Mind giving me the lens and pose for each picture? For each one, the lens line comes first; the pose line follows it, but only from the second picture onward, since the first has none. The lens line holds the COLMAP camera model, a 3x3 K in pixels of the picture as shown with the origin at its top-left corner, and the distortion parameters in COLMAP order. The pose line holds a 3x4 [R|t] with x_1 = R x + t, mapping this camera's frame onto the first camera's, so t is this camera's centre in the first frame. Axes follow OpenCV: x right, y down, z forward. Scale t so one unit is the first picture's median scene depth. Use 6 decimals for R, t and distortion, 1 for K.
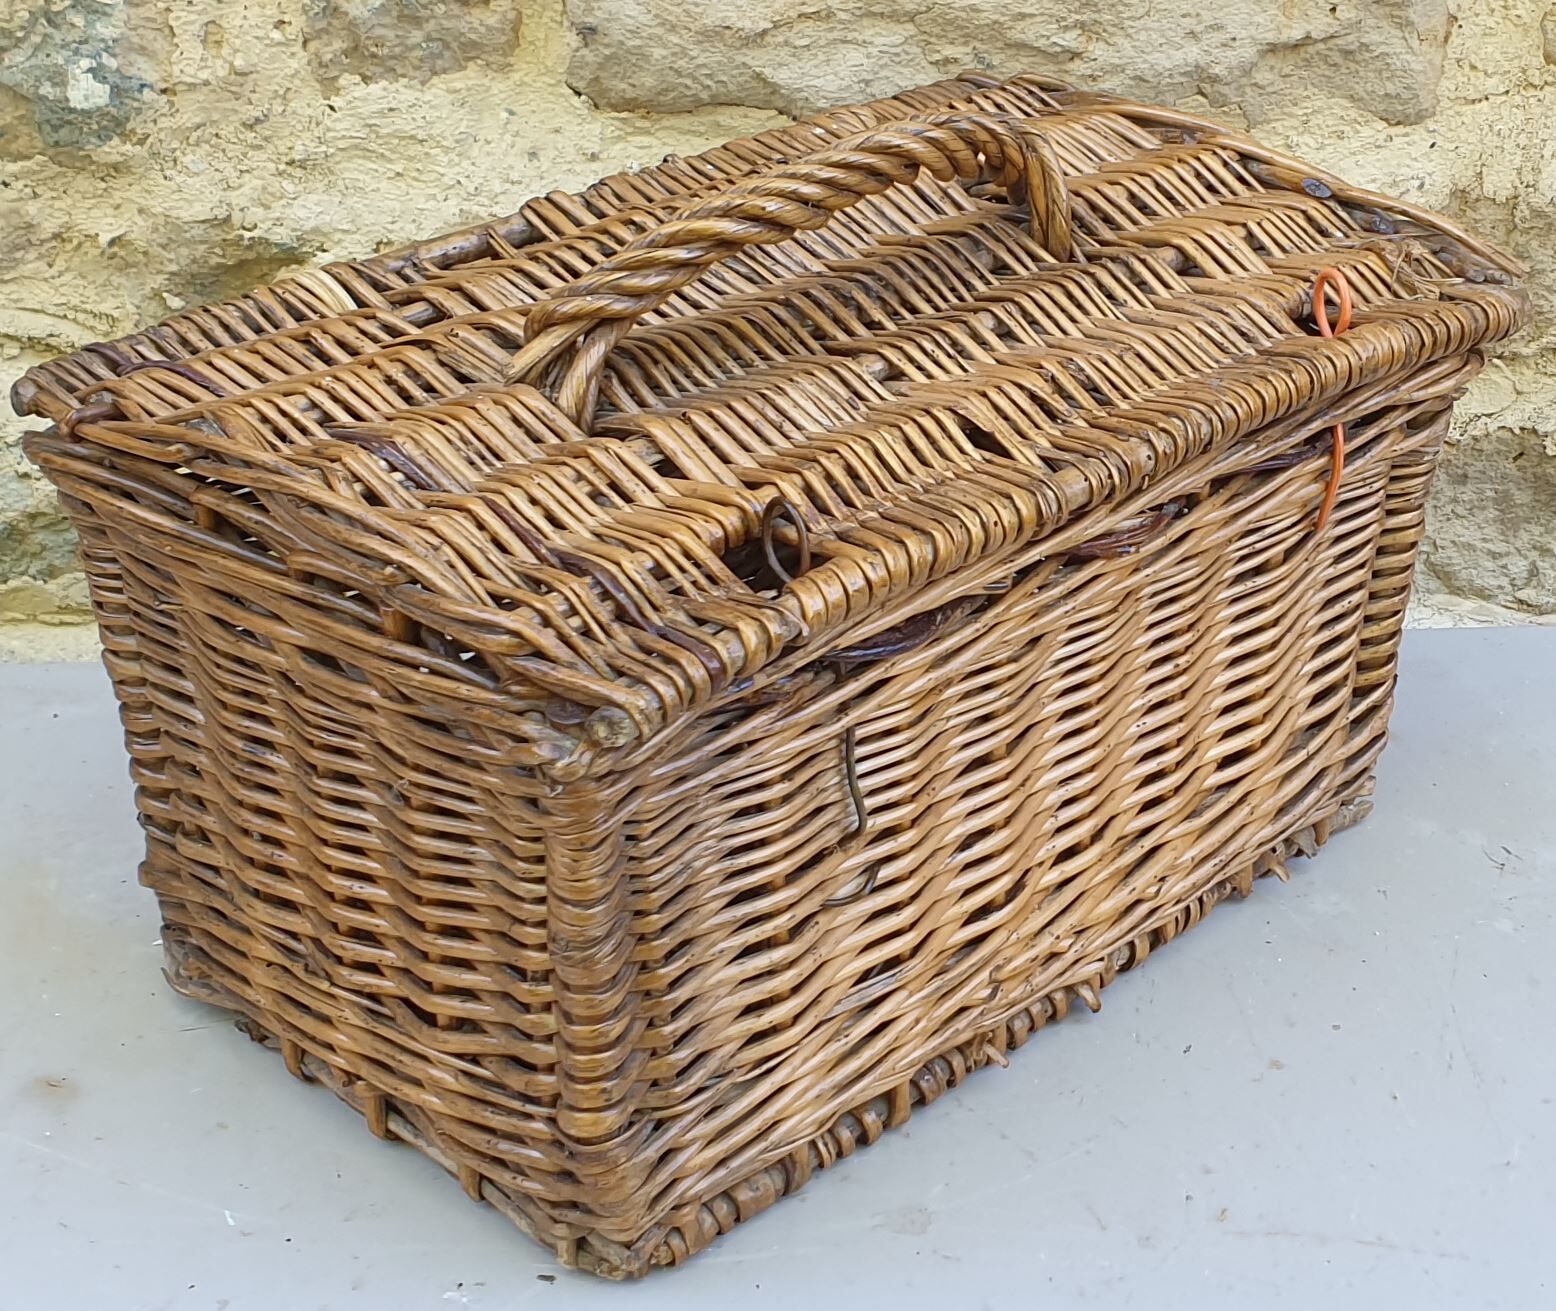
lens RADIAL K [[1364.7, 0, 778.0], [0, 1364.7, 655.5], [0, 0, 1]] dist [0.033439, -0.015054]
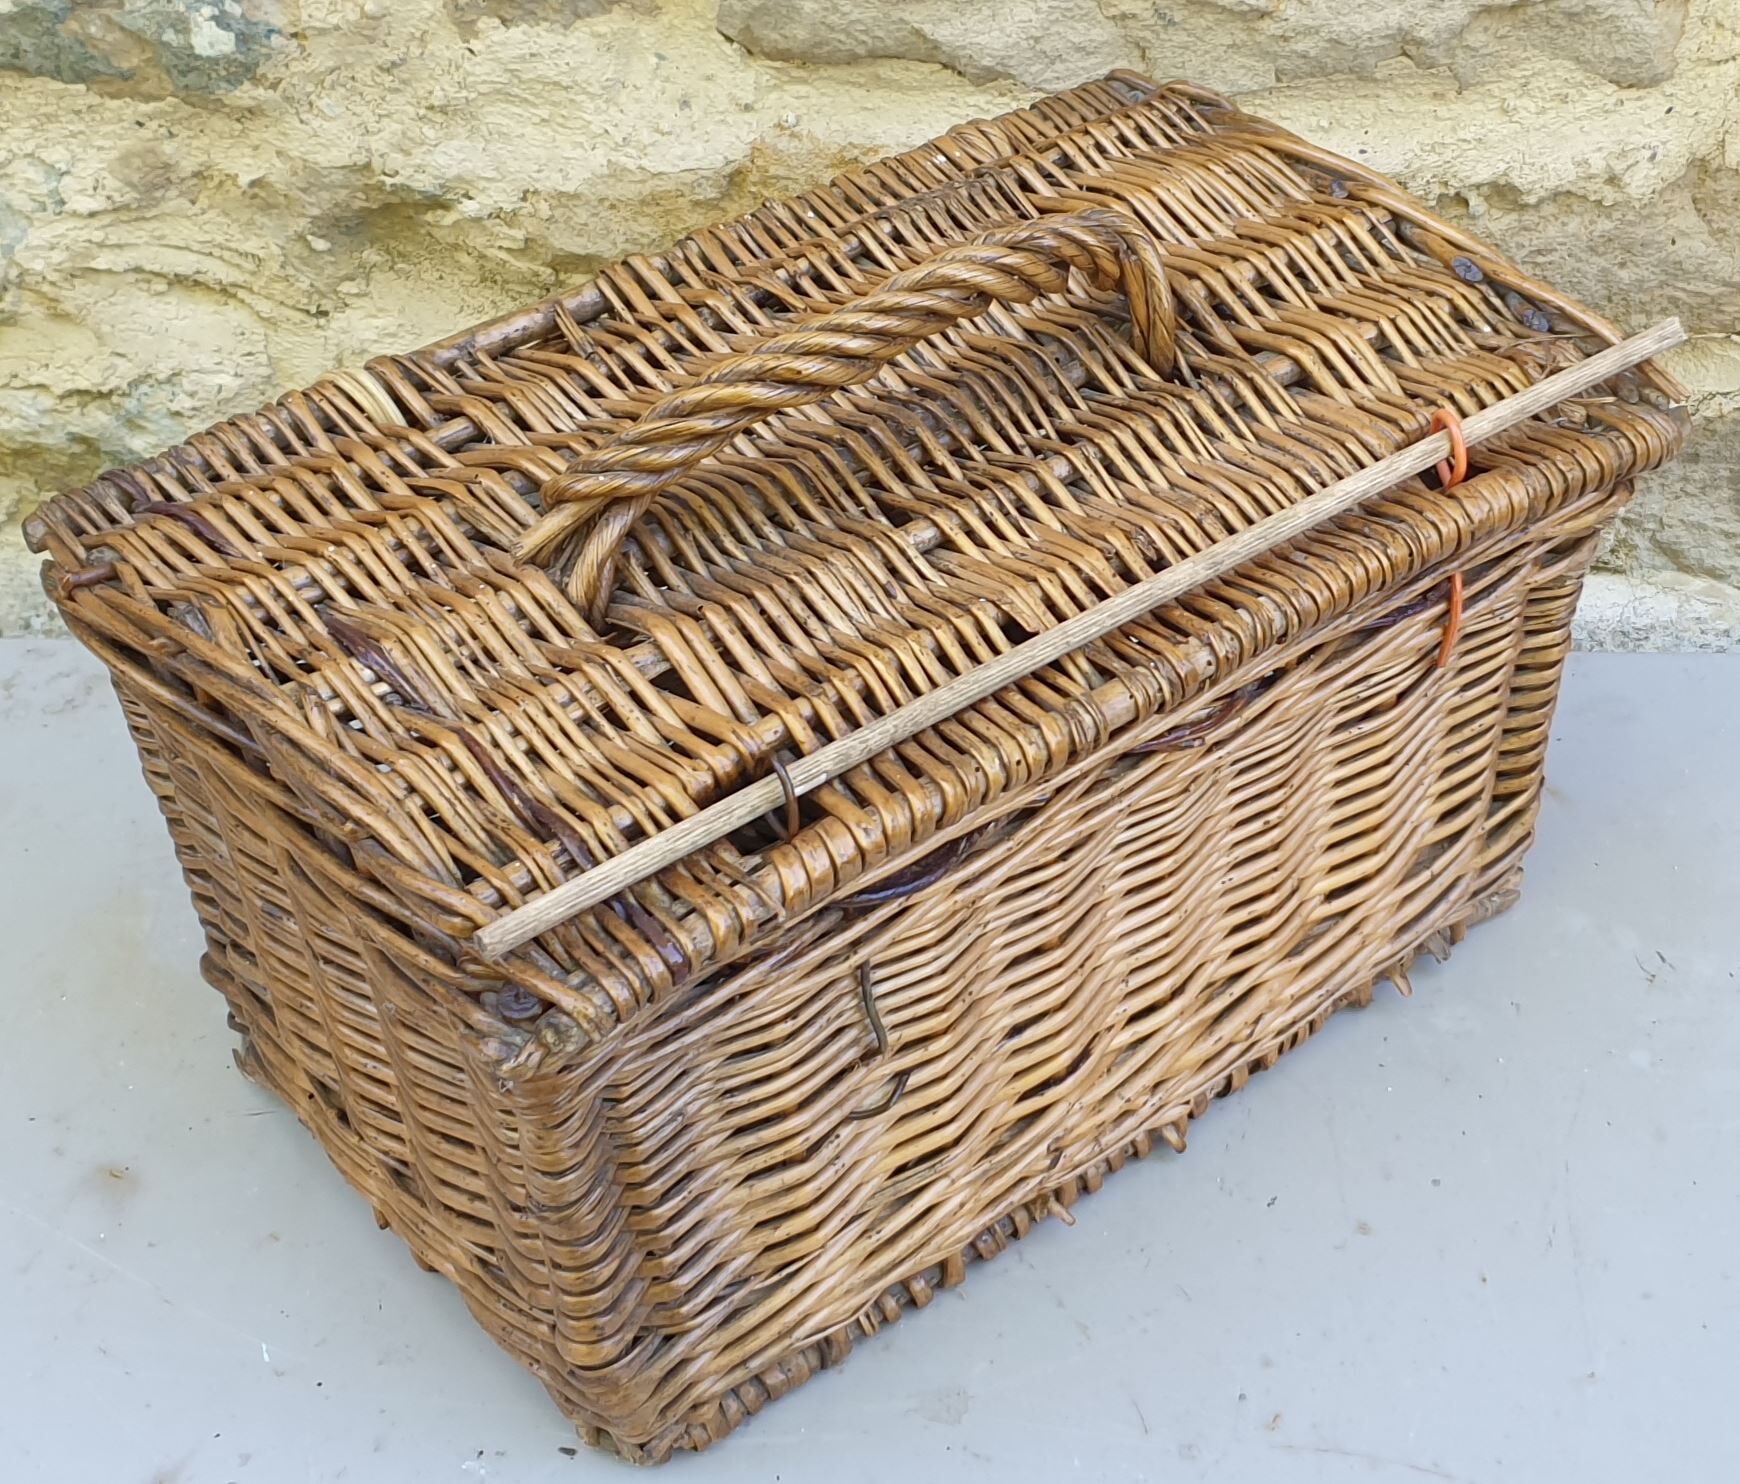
lens RADIAL K [[1427.3, 0, 861.2], [0, 1427.3, 737.8], [0, 0, 1]] dist [0.019743, 0.015160]
pose [[0.998220, 0.030510, -0.051237, 0.073695], [-0.026672, 0.996902, 0.073990, -0.130237], [0.053336, -0.072491, 0.995942, 0.027991]]
